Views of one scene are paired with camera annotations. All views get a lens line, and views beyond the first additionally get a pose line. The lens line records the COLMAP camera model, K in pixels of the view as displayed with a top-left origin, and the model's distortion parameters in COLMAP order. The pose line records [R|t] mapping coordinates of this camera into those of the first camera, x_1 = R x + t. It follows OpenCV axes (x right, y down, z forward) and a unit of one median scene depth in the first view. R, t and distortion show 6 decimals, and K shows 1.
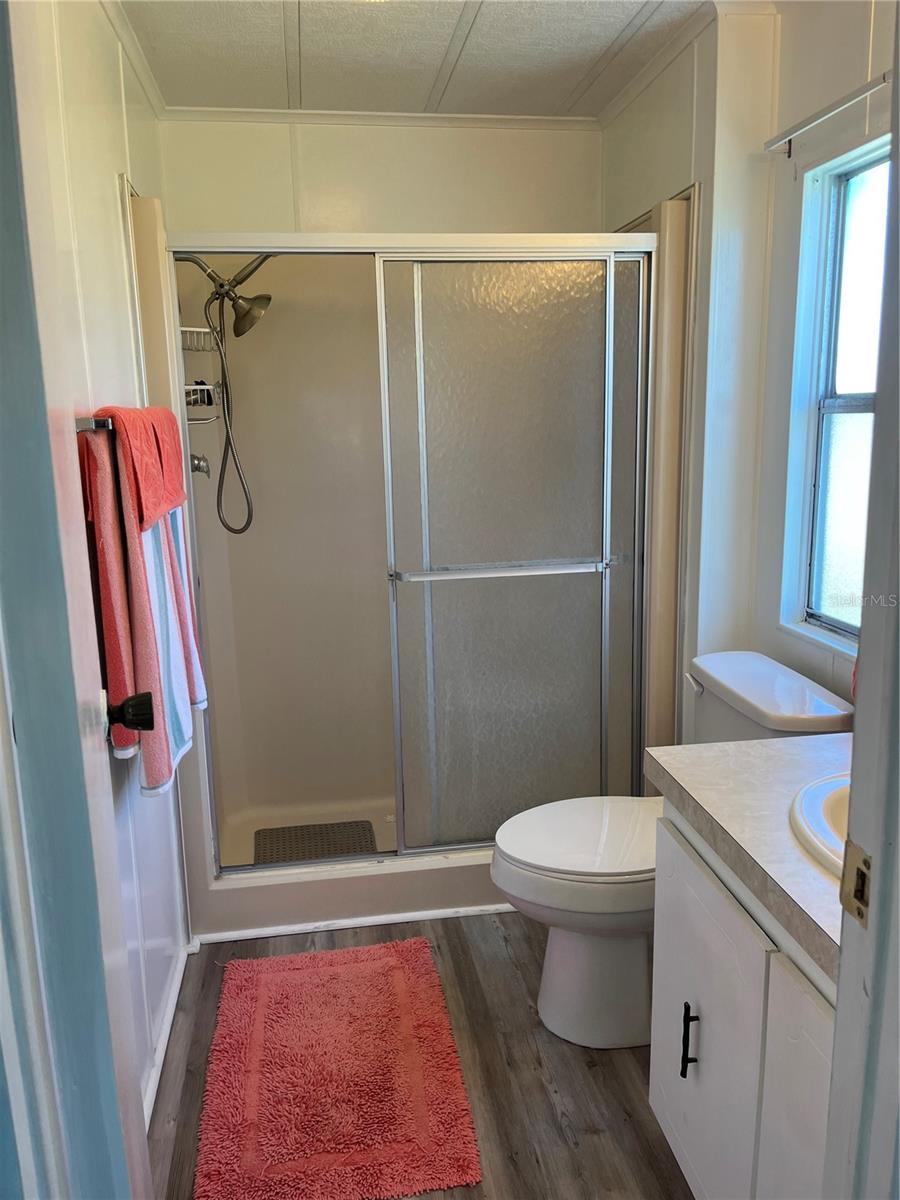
lens RADIAL K [[904.6, 0, 450.0], [0, 904.6, 600.0], [0, 0, 1]] dist [0.077866, -0.116361]
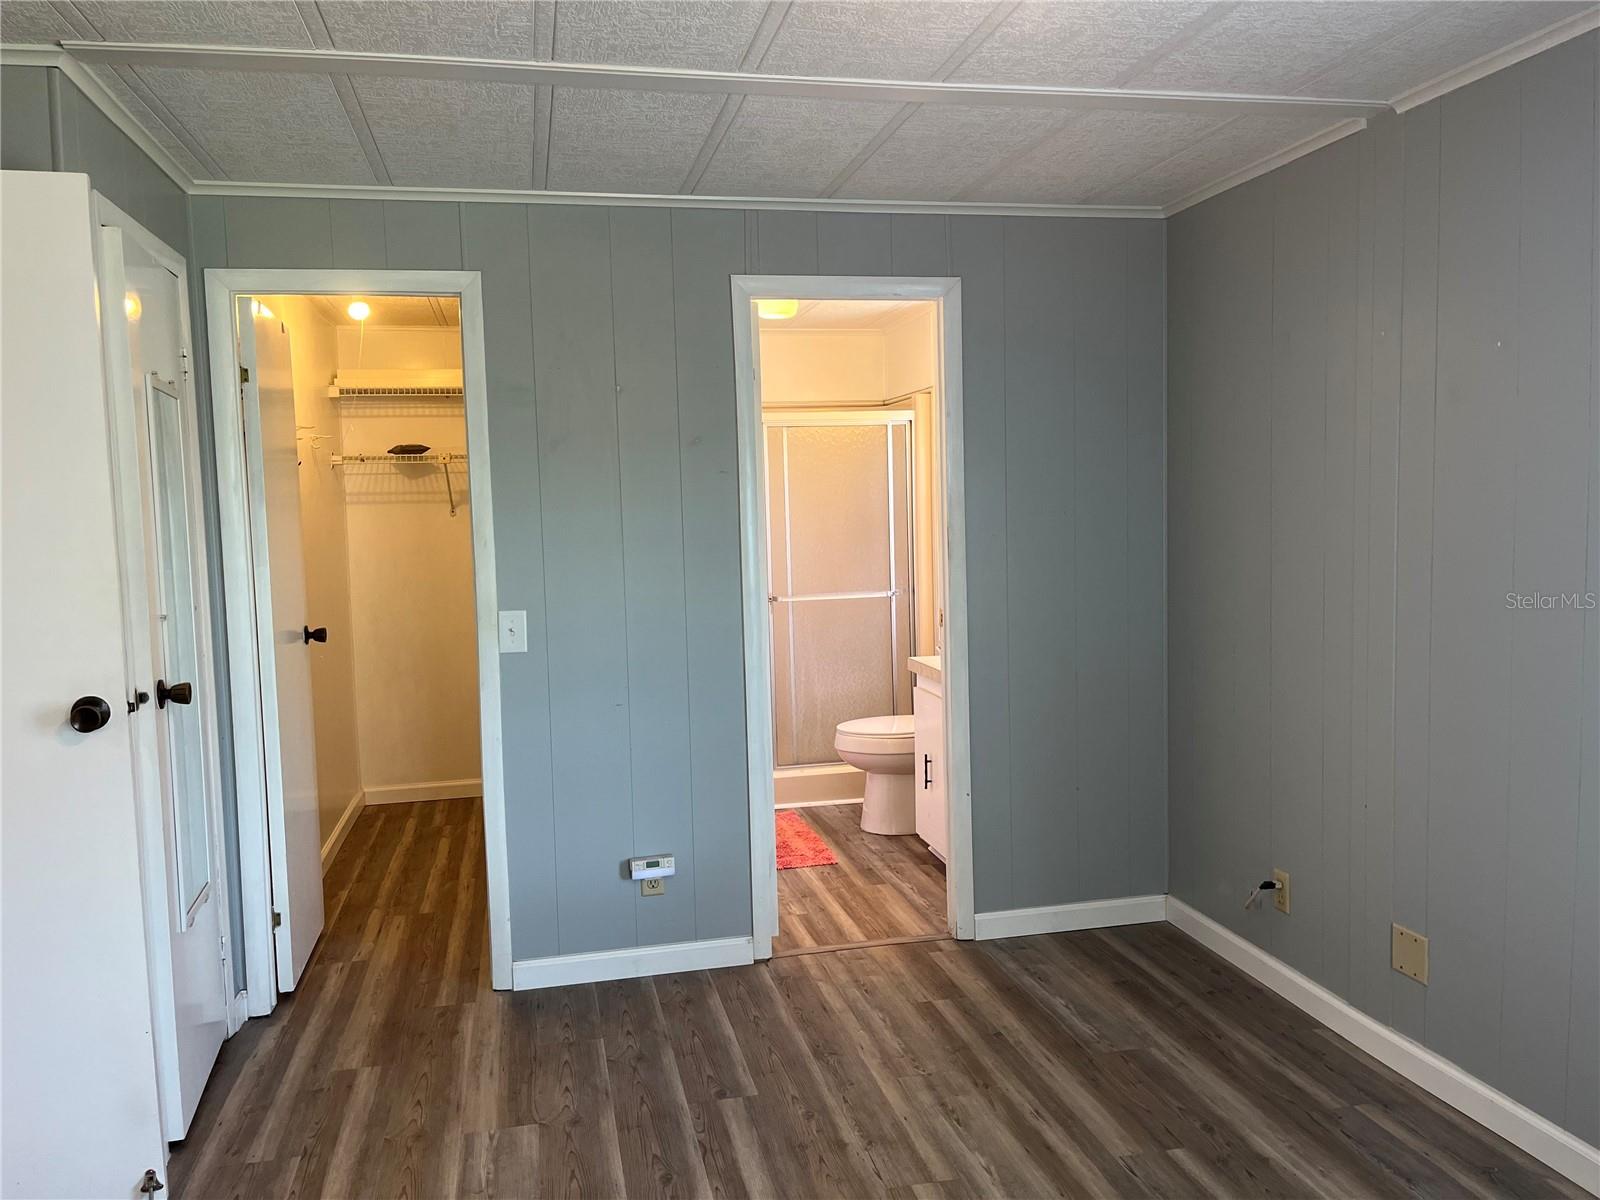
lens RADIAL K [[1206.1, 0, 791.0], [0, 1206.1, 599.0], [0, 0, 1]] dist [0.077866, -0.116361]
pose [[0.998033, -0.010184, 0.061865, -0.184542], [0.018353, 0.990952, -0.132960, 0.308215], [-0.059951, 0.133833, 0.989189, -1.418850]]
